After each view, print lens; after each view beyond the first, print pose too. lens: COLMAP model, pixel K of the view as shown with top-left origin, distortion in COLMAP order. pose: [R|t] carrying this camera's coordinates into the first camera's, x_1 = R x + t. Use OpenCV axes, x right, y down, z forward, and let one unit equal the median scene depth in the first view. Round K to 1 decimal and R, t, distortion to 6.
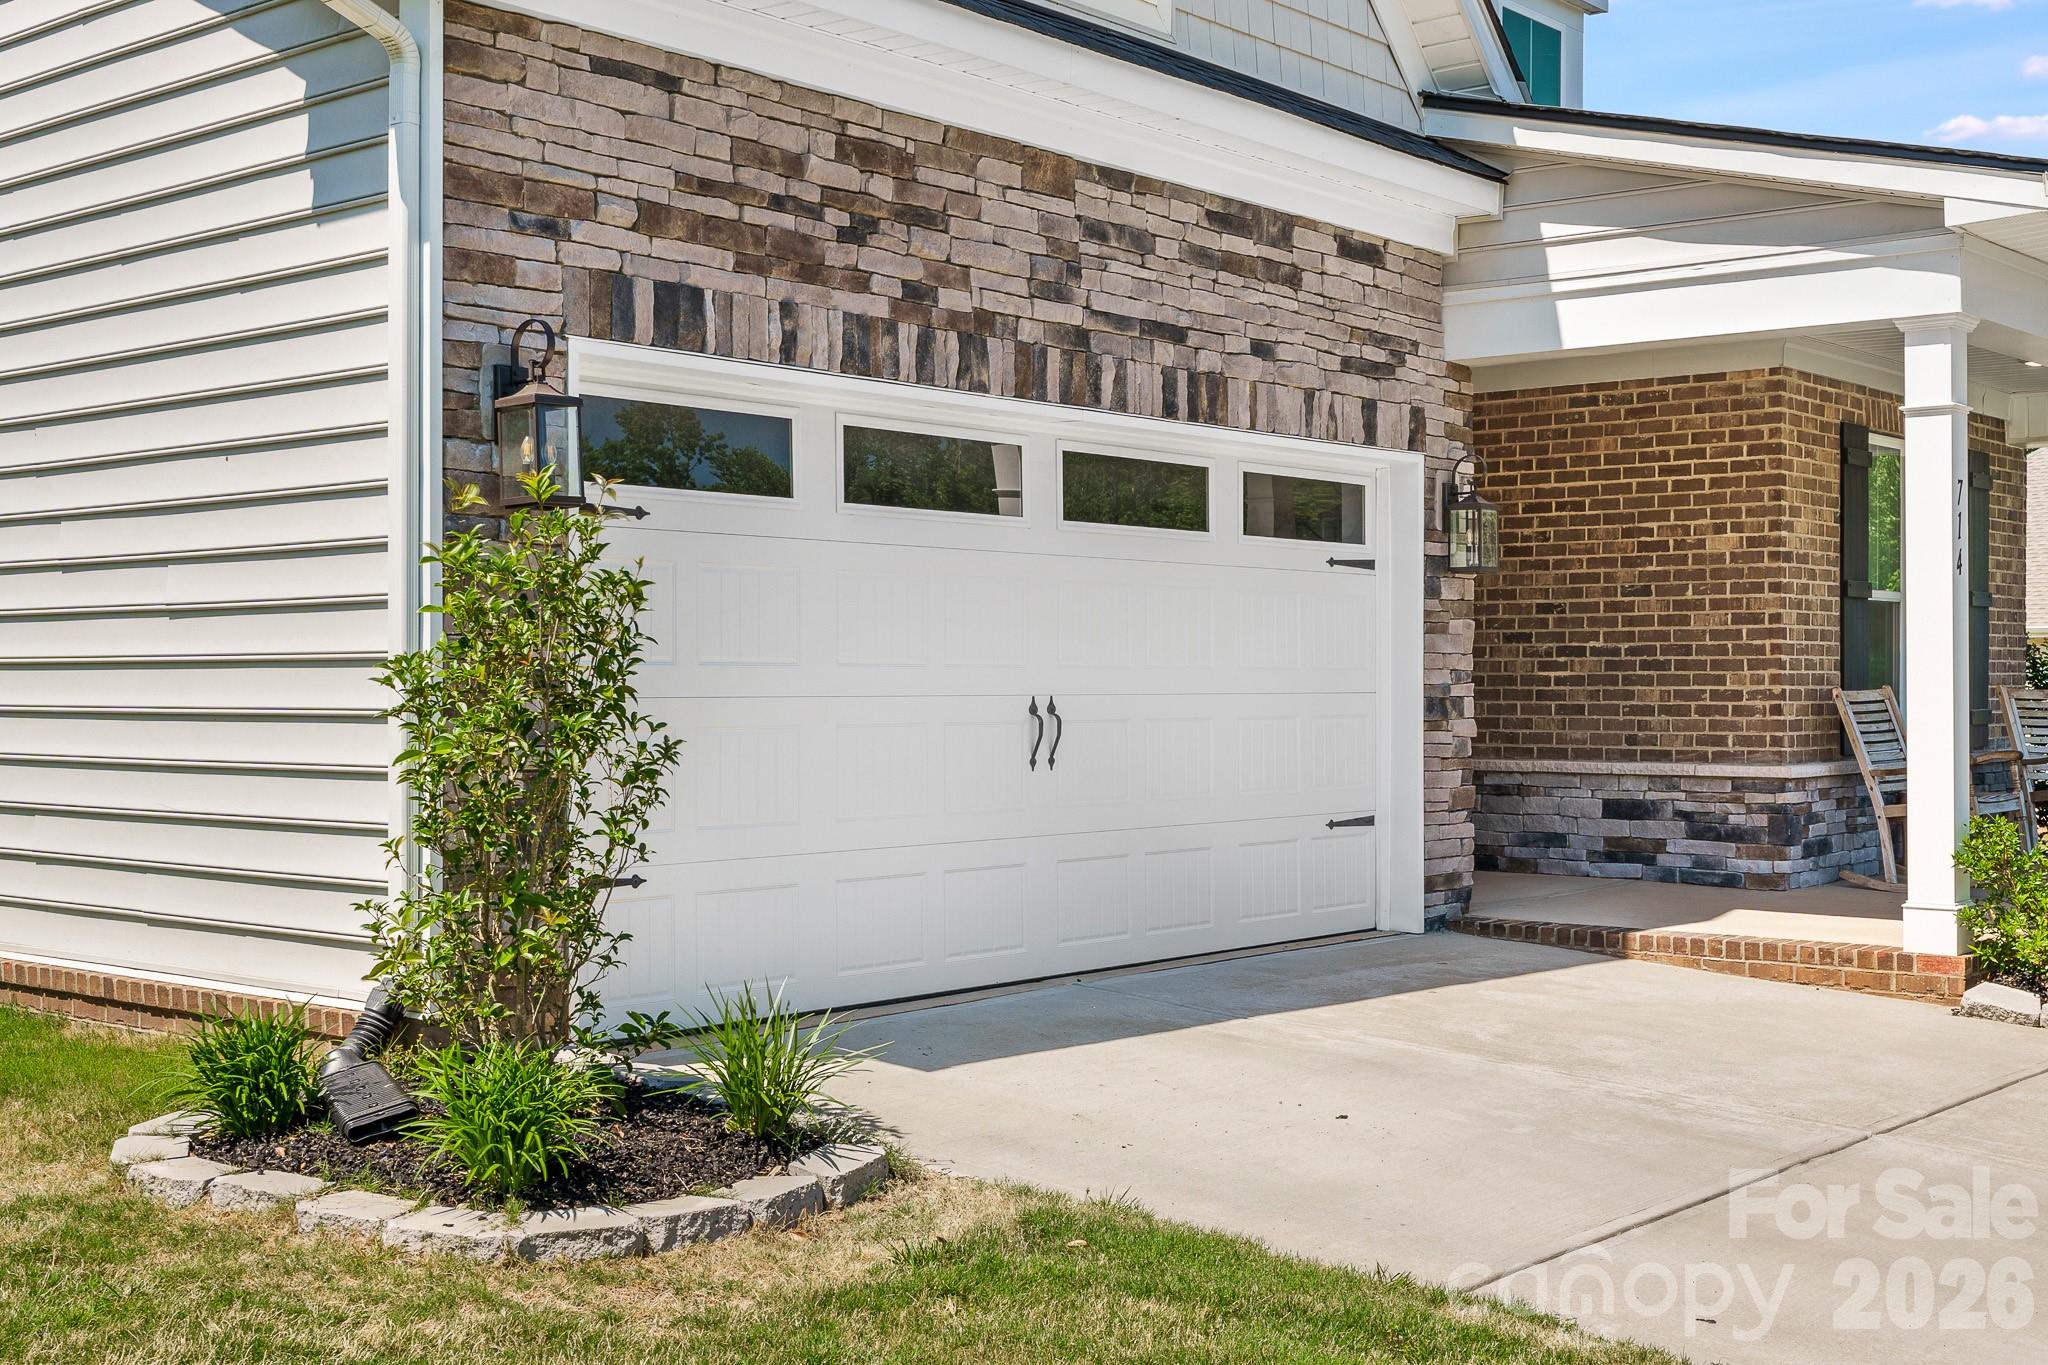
lens RADIAL K [[2413.5, 0, 1024.0], [0, 2413.5, 682.5], [0, 0, 1]] dist [-0.006100, 0.009241]
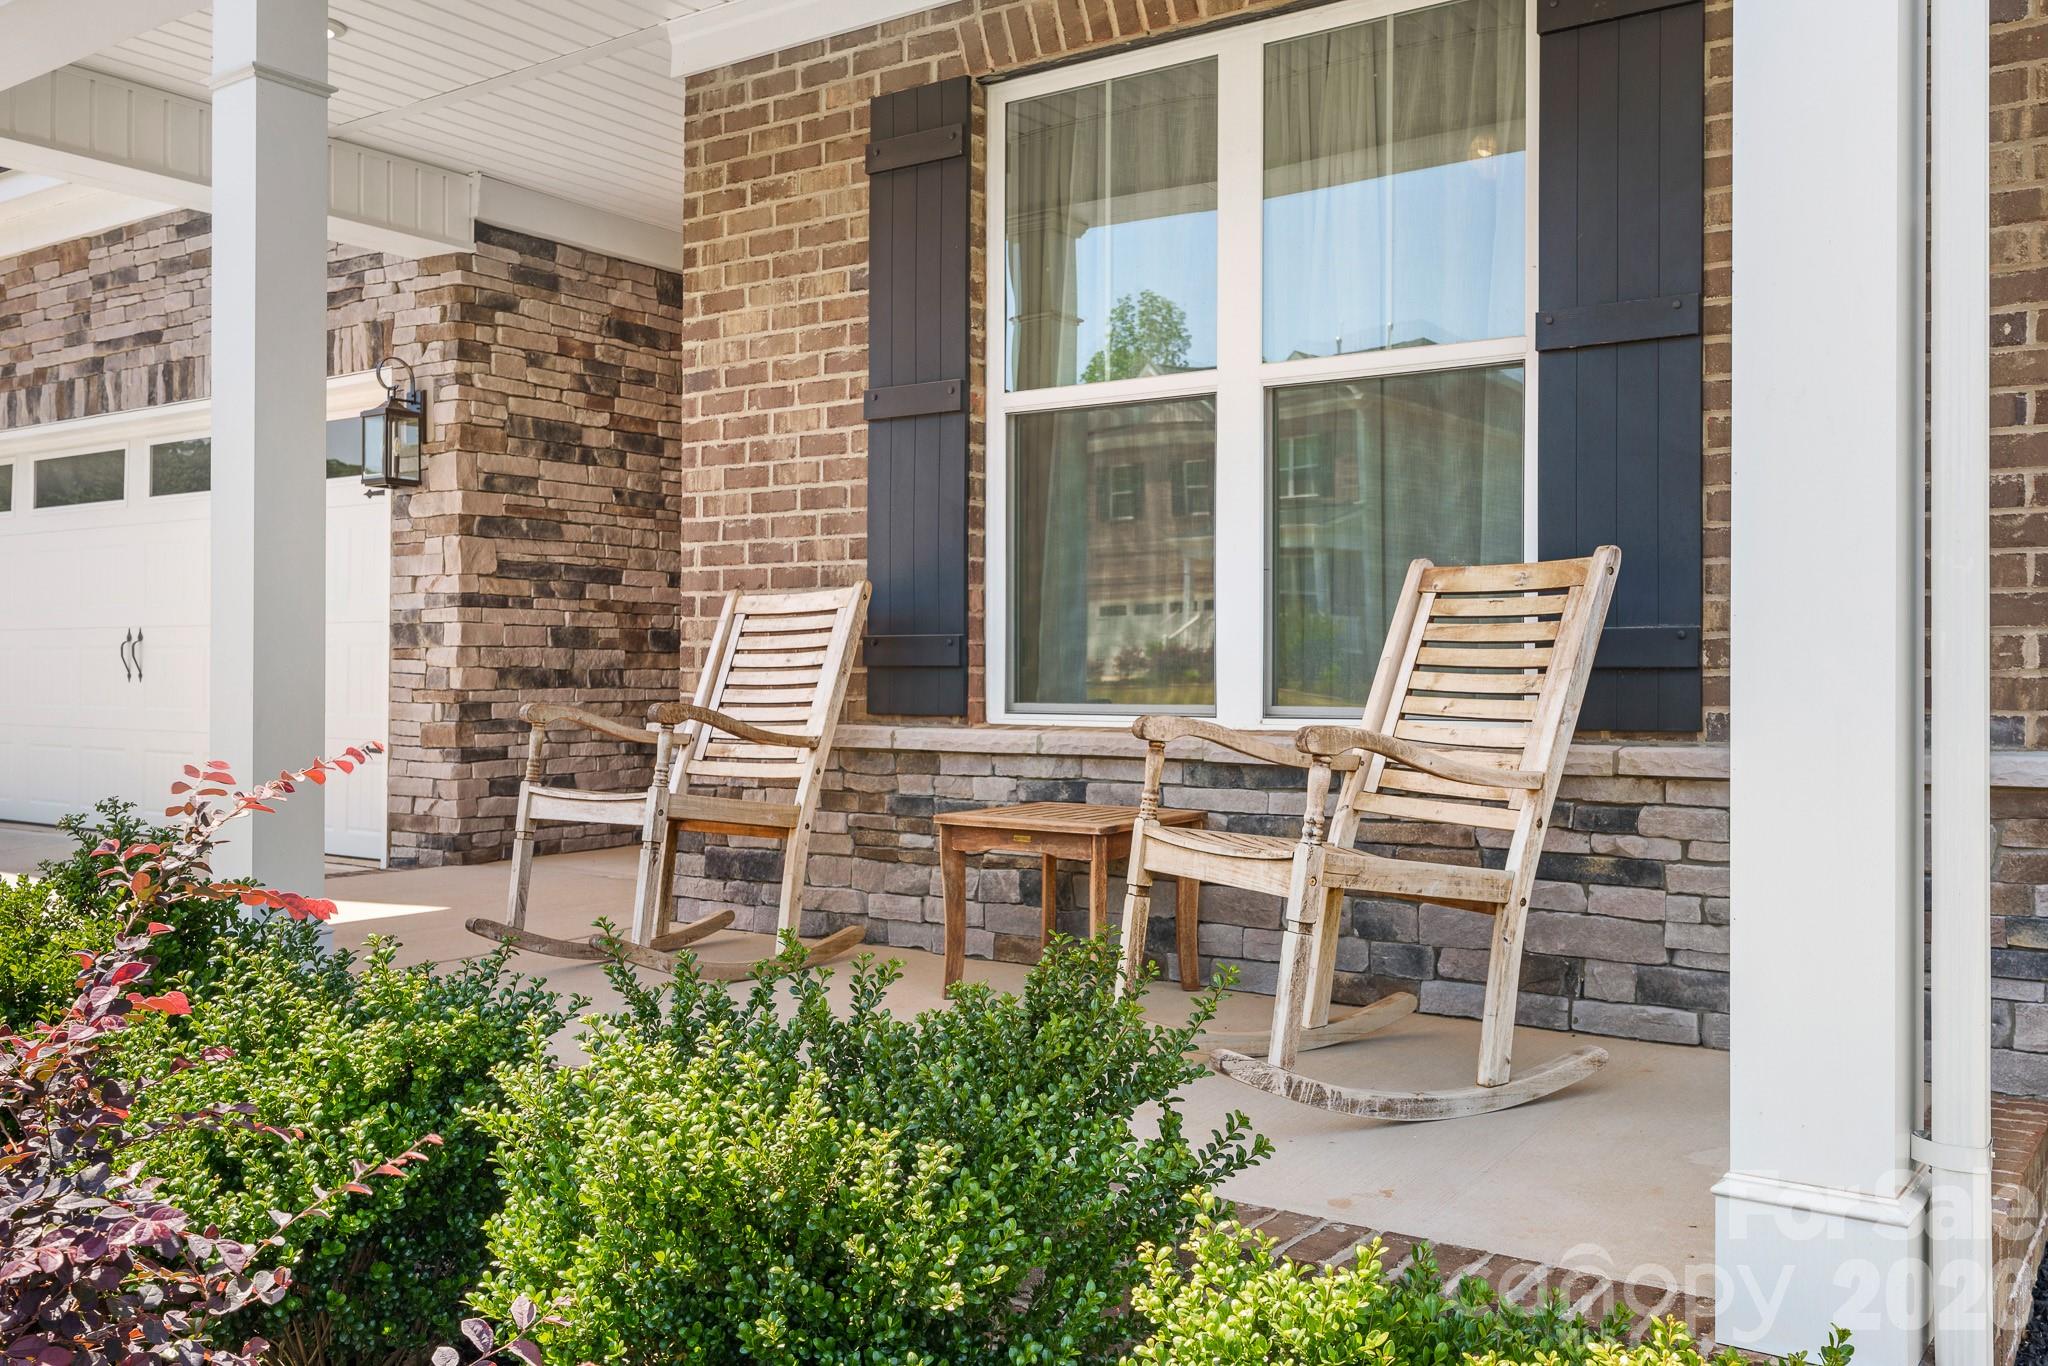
lens RADIAL K [[1763.2, 0, 1024.0], [0, 1763.2, 683.0], [0, 0, 1]] dist [0.001960, 0.007053]
pose [[0.079212, 0.003108, -0.996853, 1.056078], [-0.006348, 0.999976, 0.002613, 0.031427], [0.996838, 0.006121, 0.079230, 1.435581]]
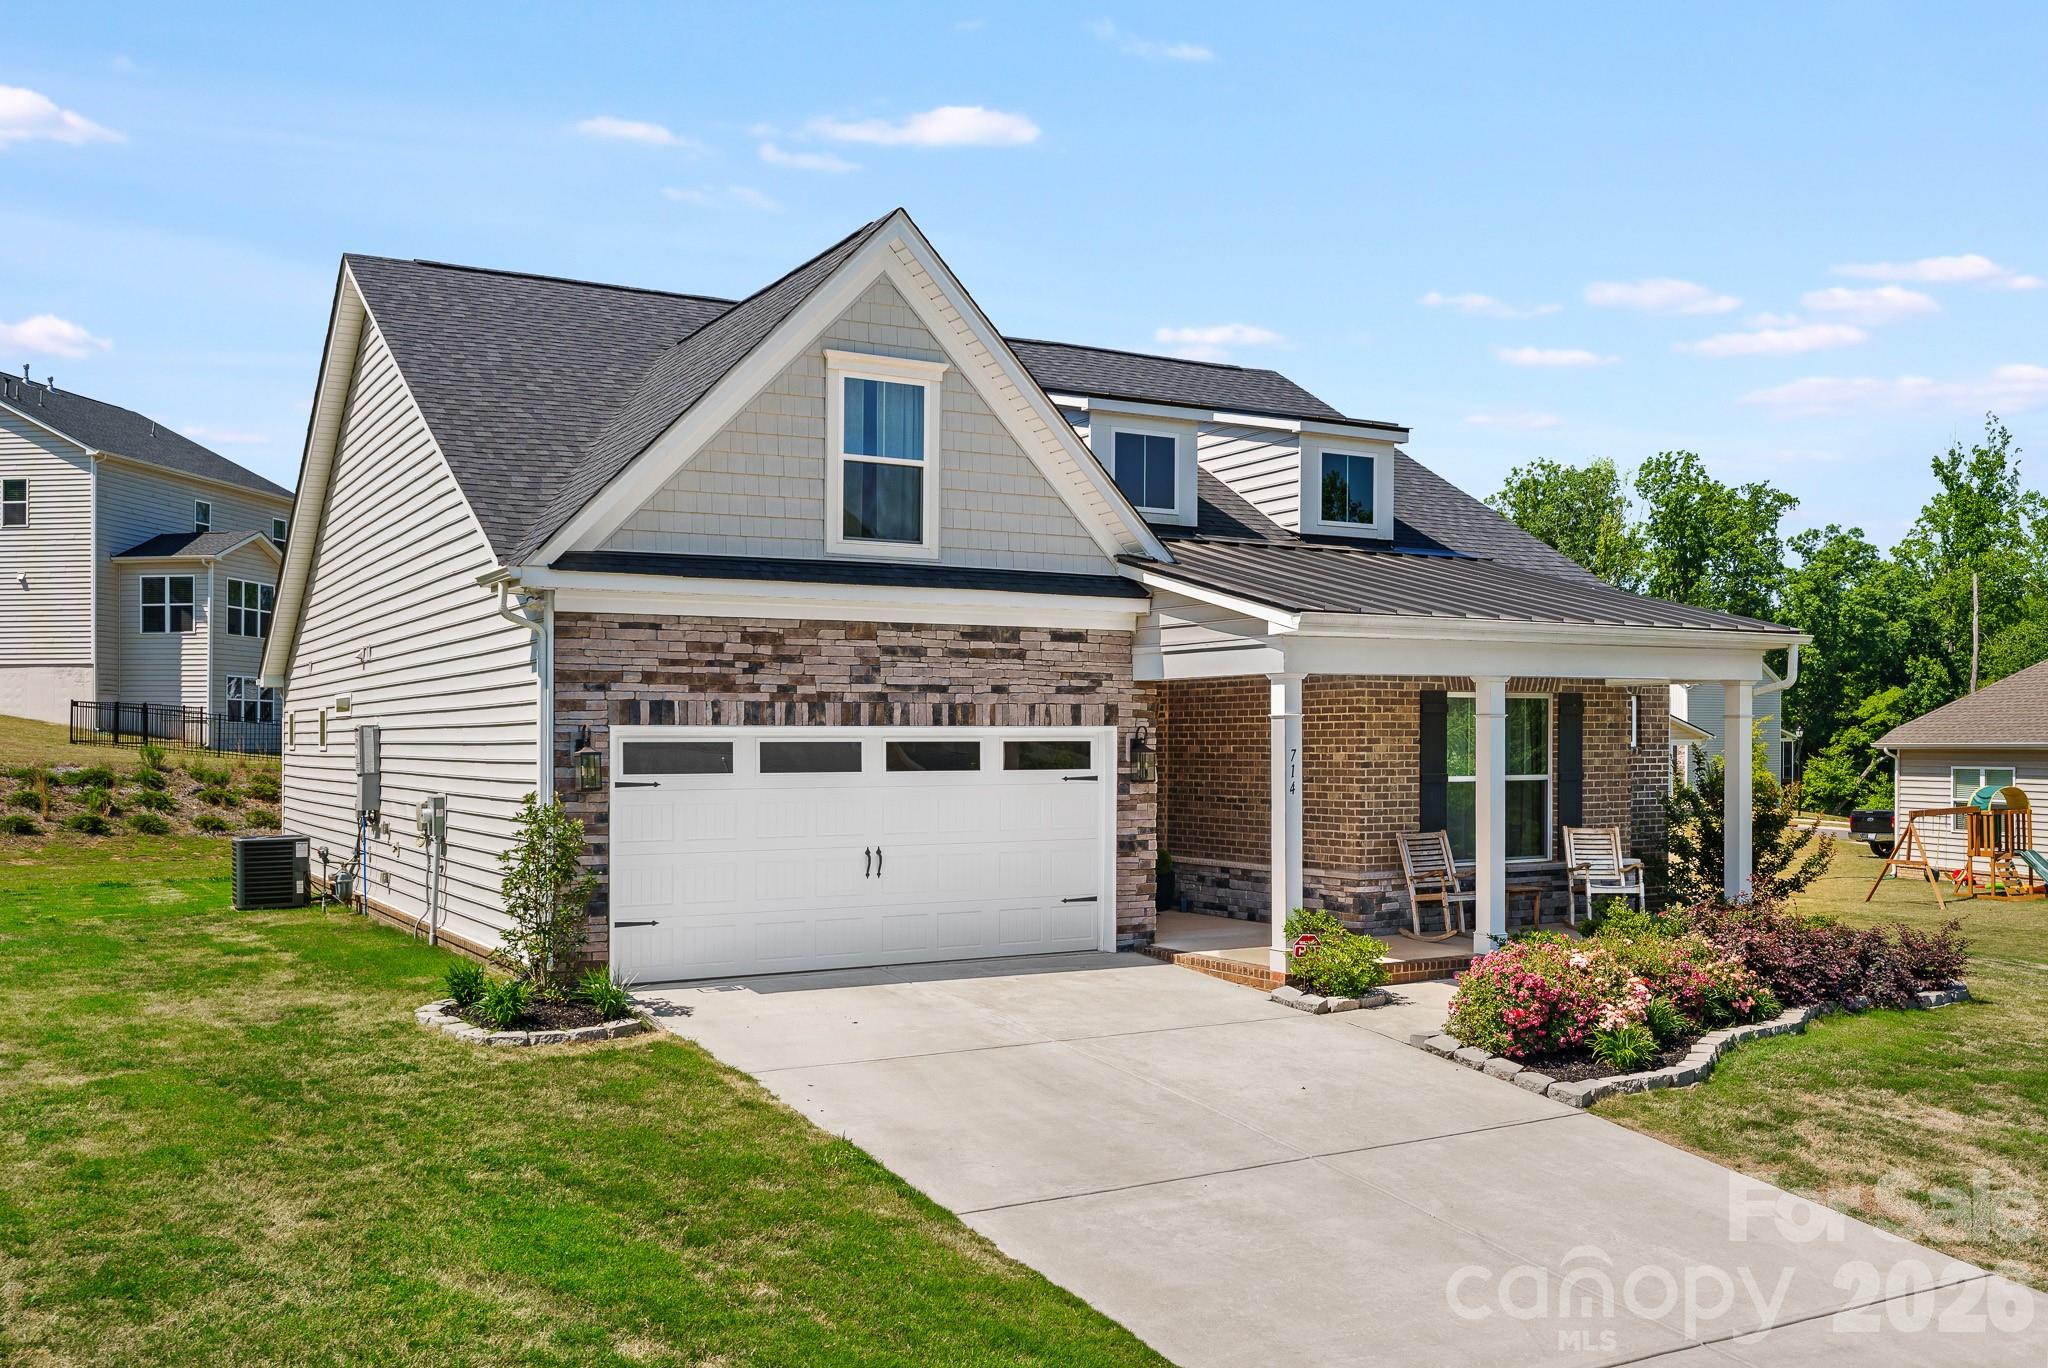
lens RADIAL K [[1747.3, 0, 1038.5], [0, 1747.3, 741.7], [0, 0, 1]] dist [-0.002452, -0.000846]
pose [[0.942459, -0.003275, -0.334307, 0.736796], [0.002645, 0.999994, -0.002339, -0.093450], [0.334313, 0.001320, 0.942461, -0.561763]]
